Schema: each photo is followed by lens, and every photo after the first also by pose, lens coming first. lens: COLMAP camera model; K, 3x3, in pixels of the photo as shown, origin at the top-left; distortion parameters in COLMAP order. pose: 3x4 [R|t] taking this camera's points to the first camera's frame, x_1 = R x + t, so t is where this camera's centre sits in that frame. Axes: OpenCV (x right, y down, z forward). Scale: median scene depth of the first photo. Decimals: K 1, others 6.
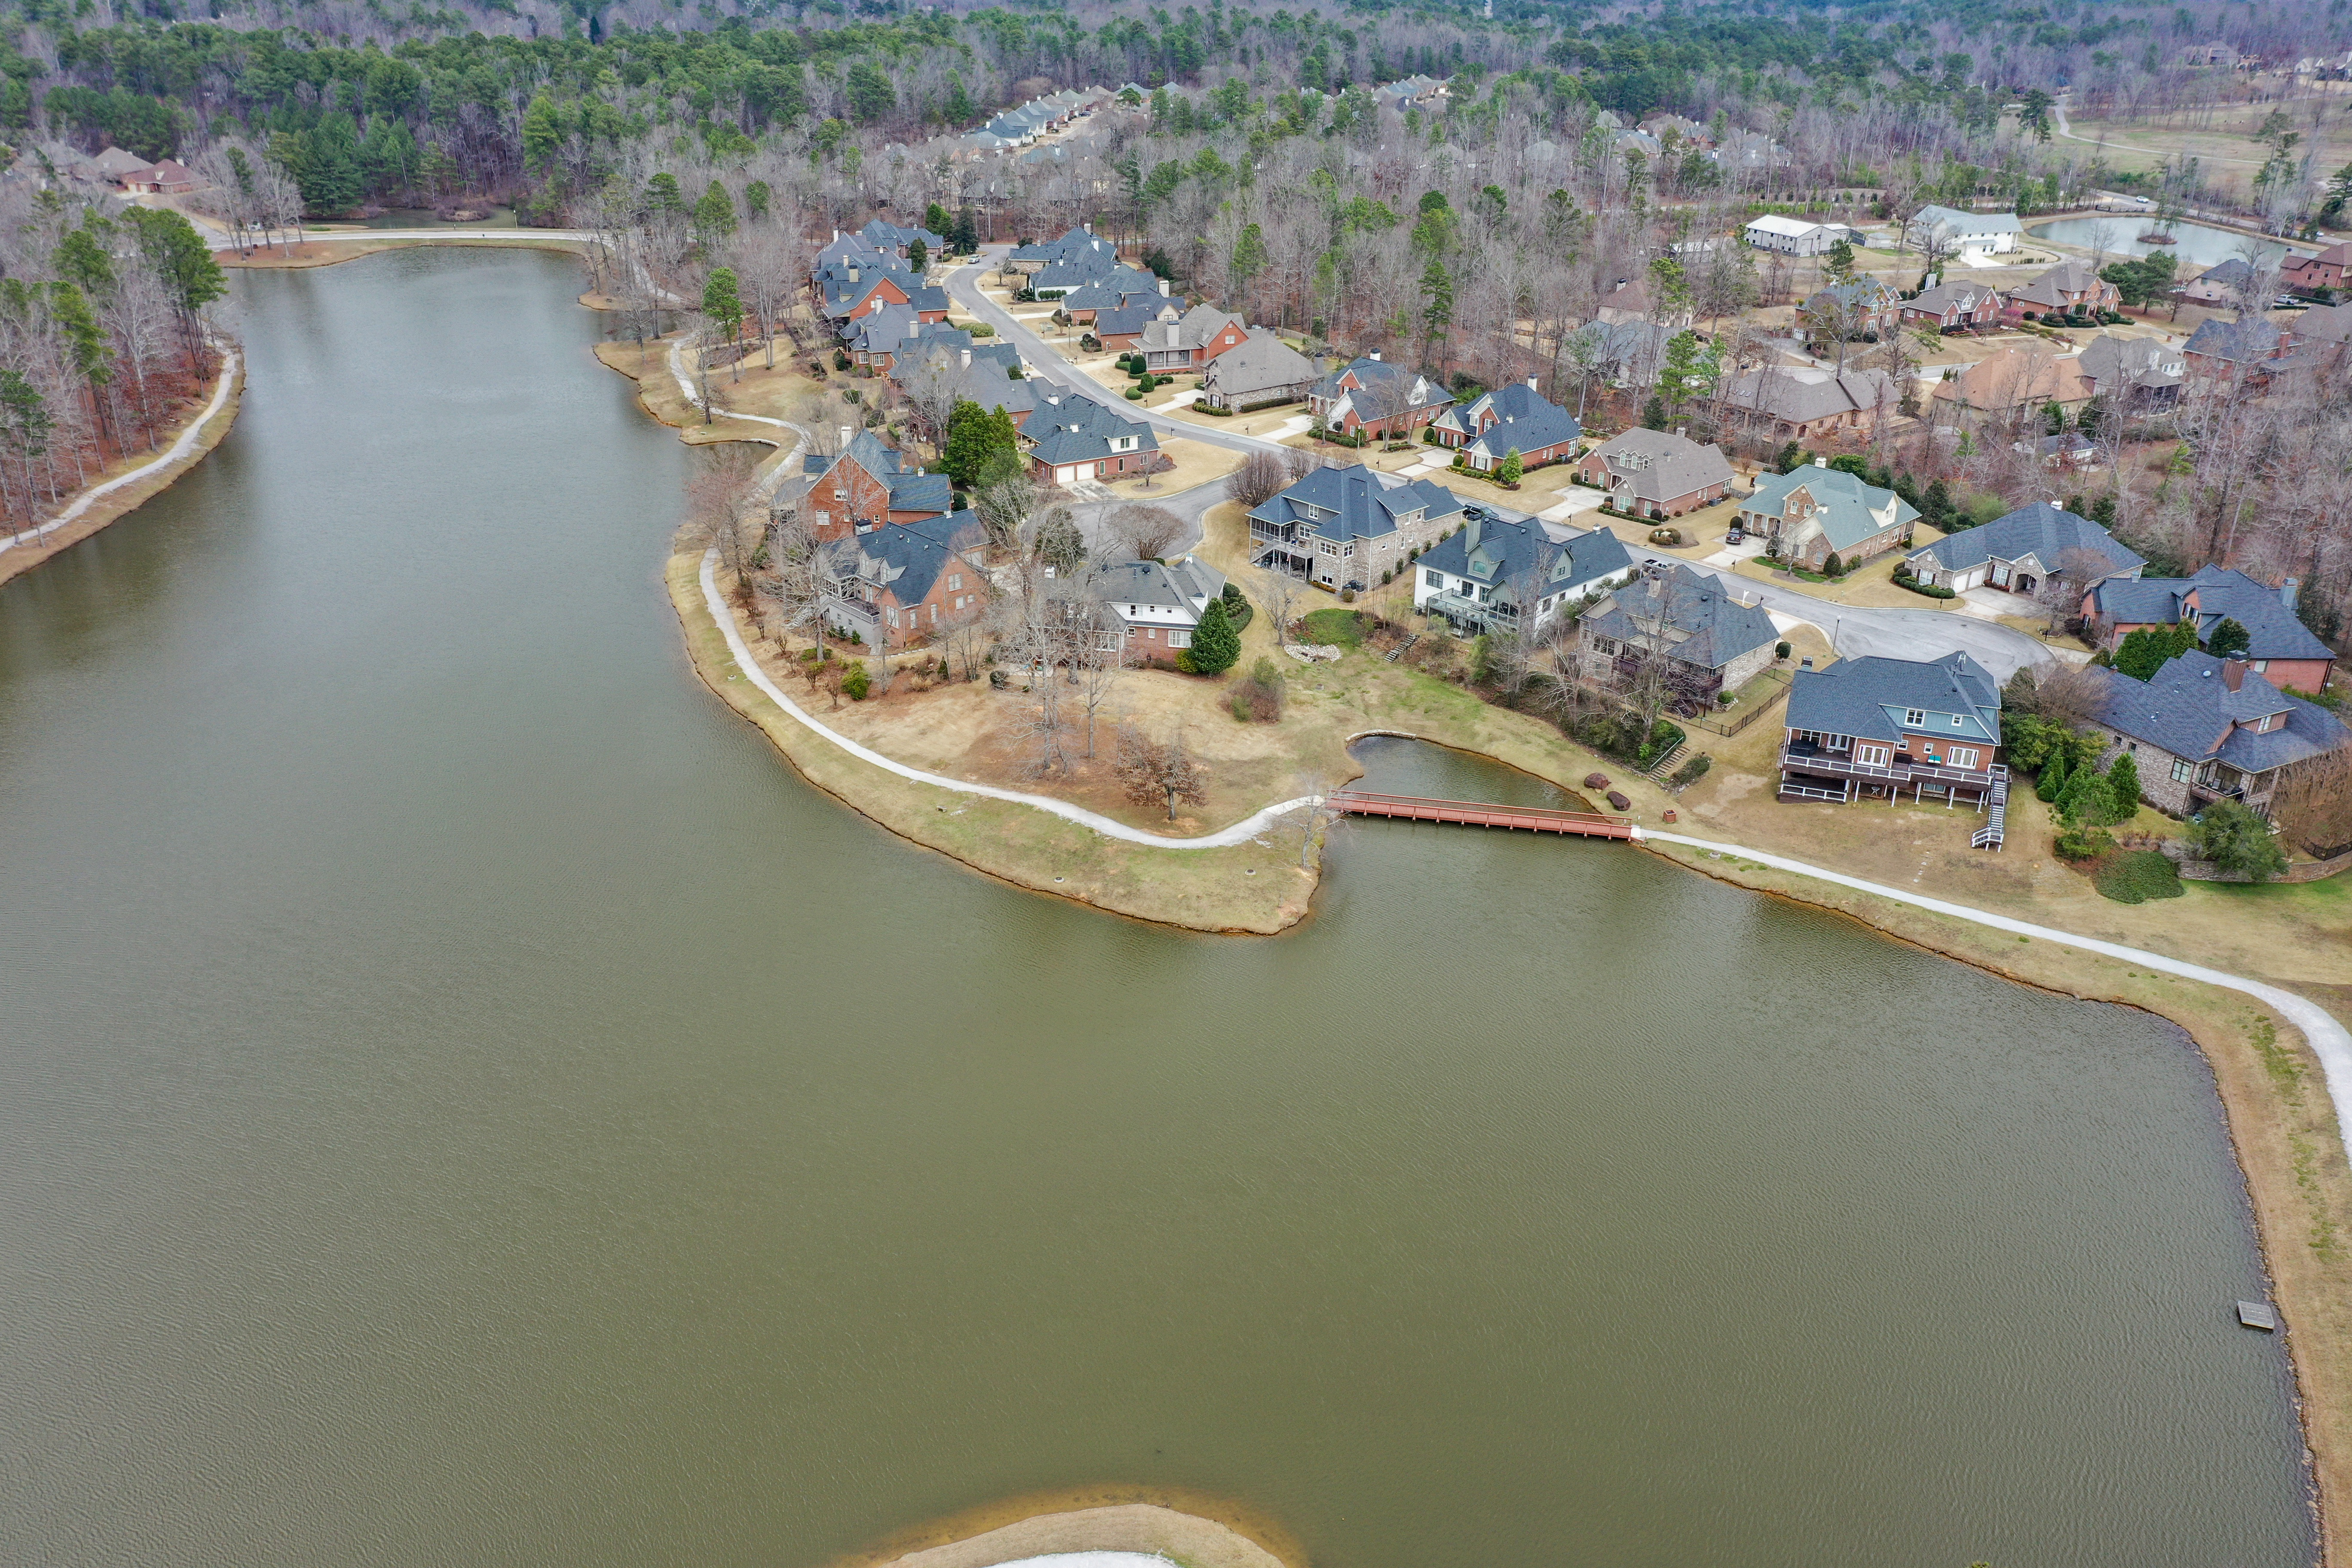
lens RADIAL K [[1855.9, 0, 1172.6], [0, 1855.9, 785.2], [0, 0, 1]] dist [0.005048, -0.004920]
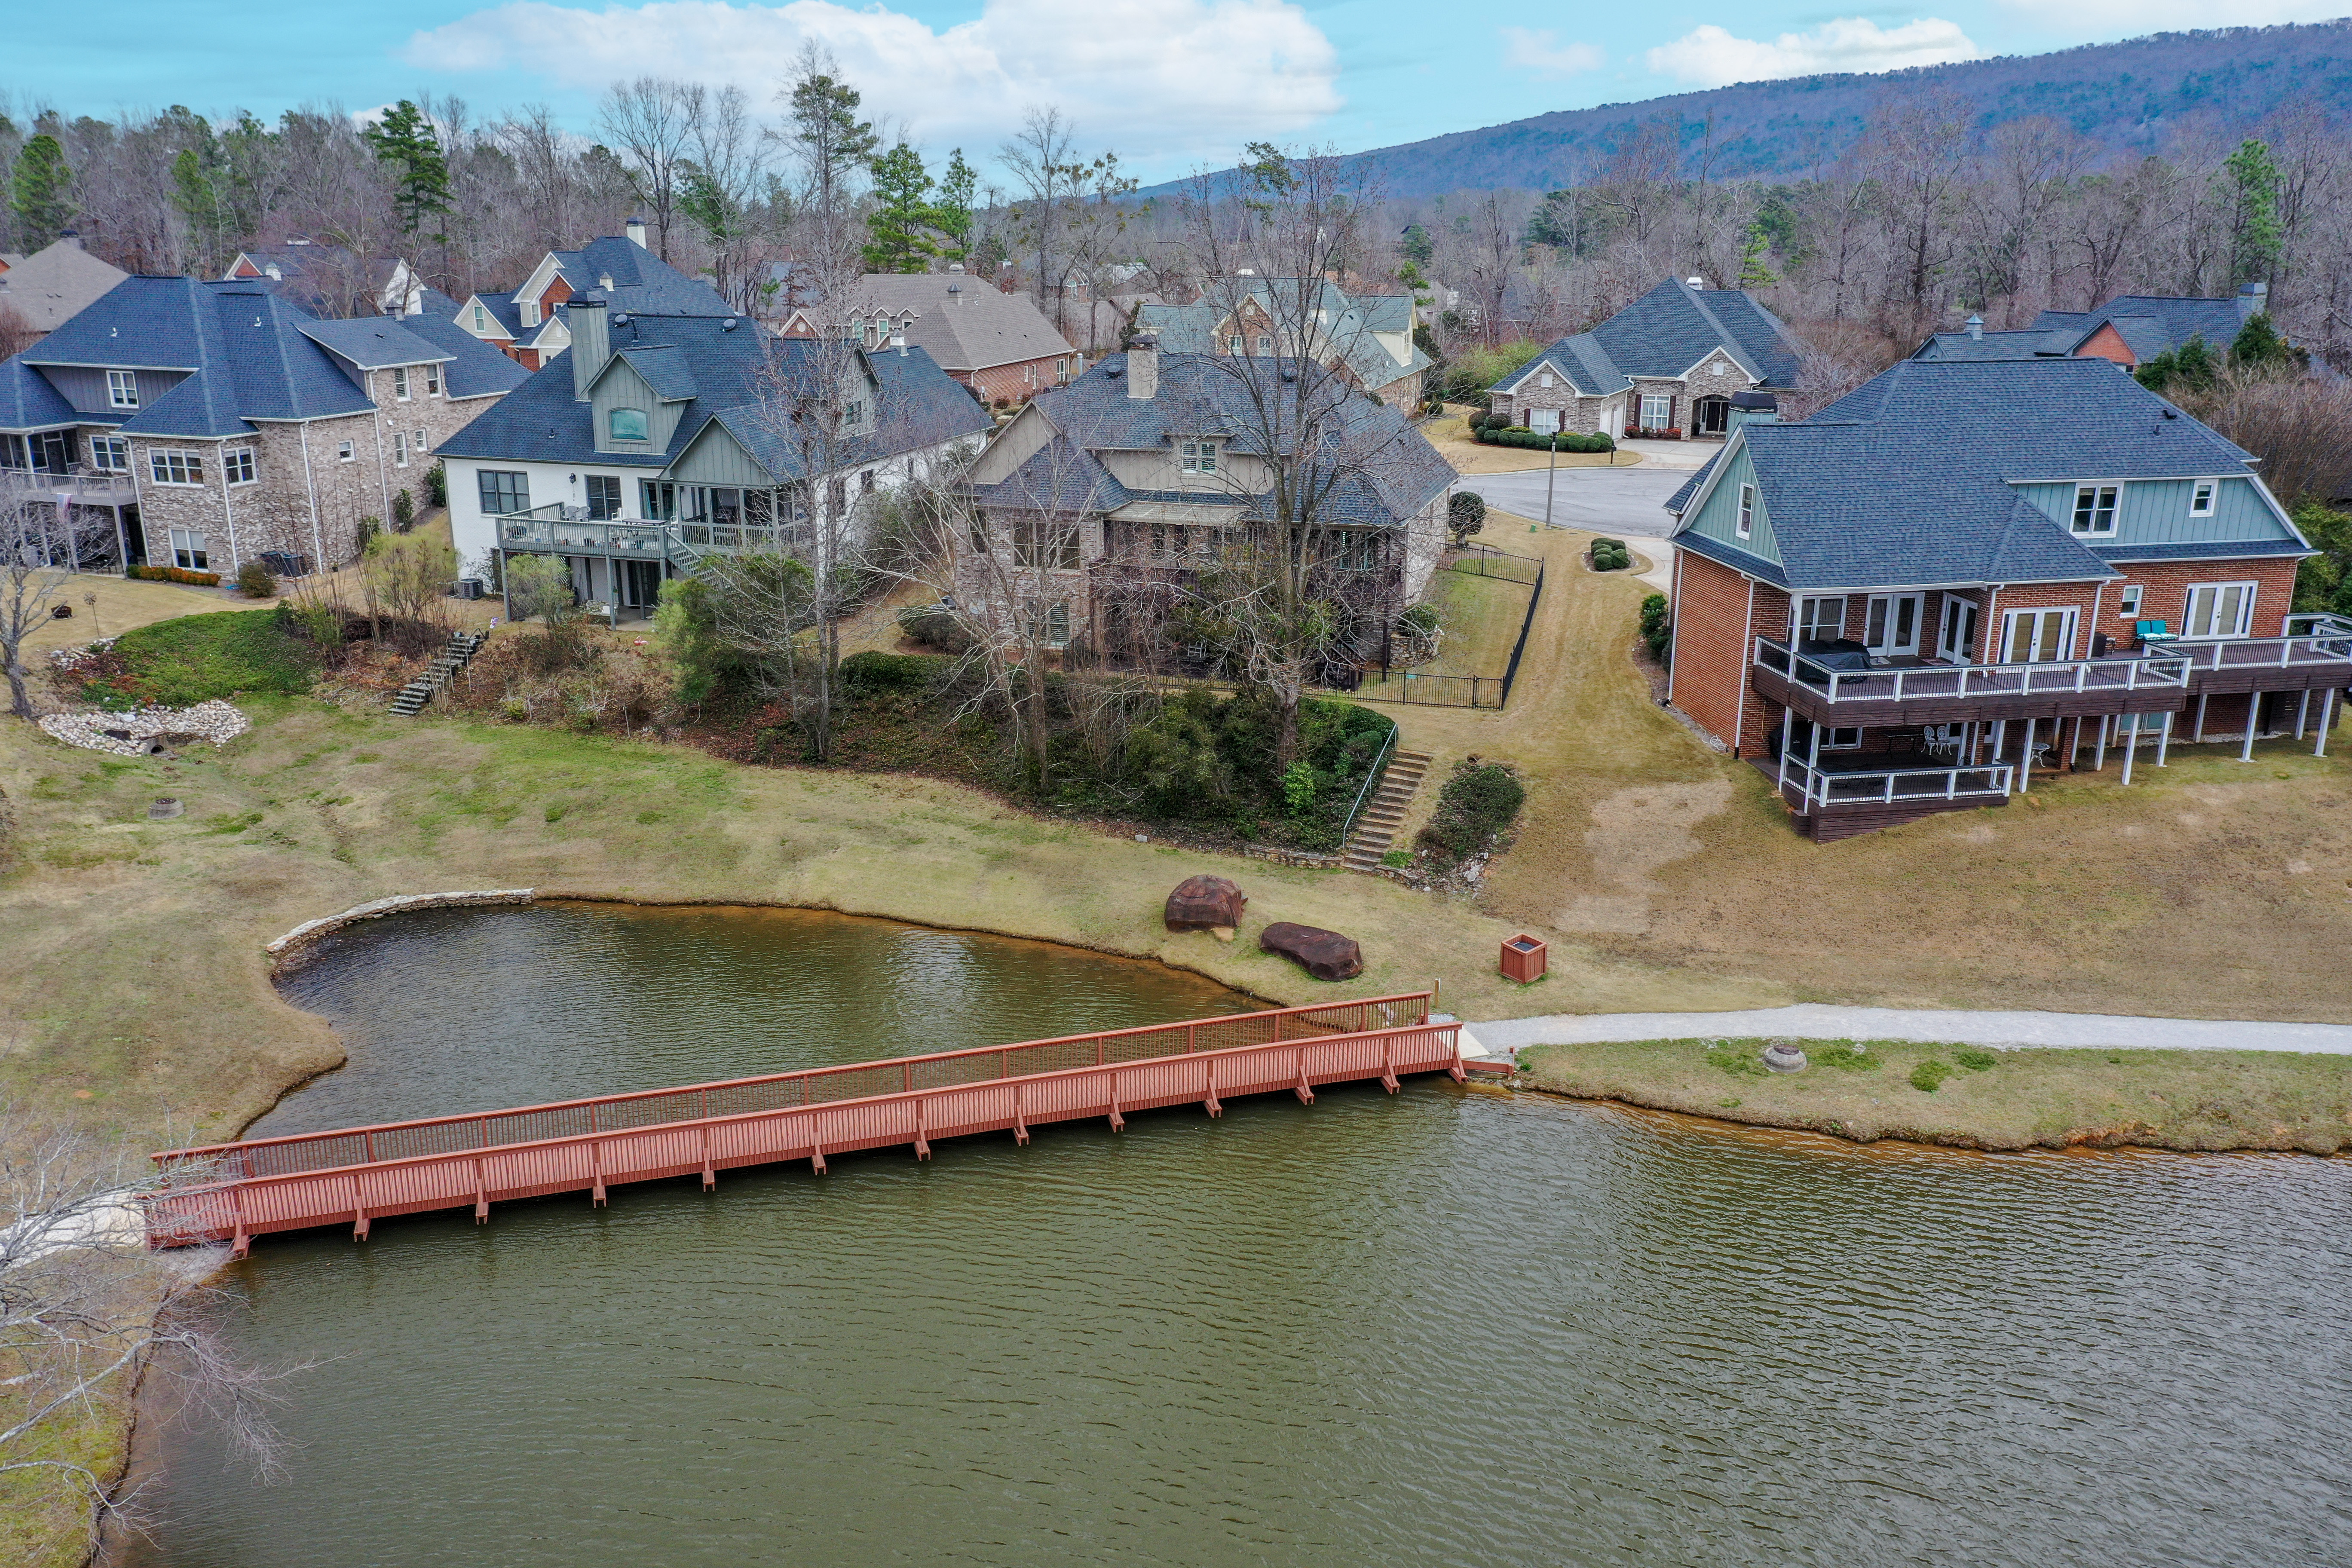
lens RADIAL K [[1855.9, 0, 1172.6], [0, 1855.9, 785.2], [0, 0, 1]] dist [0.005048, -0.004920]
pose [[0.871310, -0.147793, 0.467949, 0.080584], [0.212921, 0.972994, -0.089151, 0.004203], [-0.442135, 0.177315, 0.879247, 0.663279]]
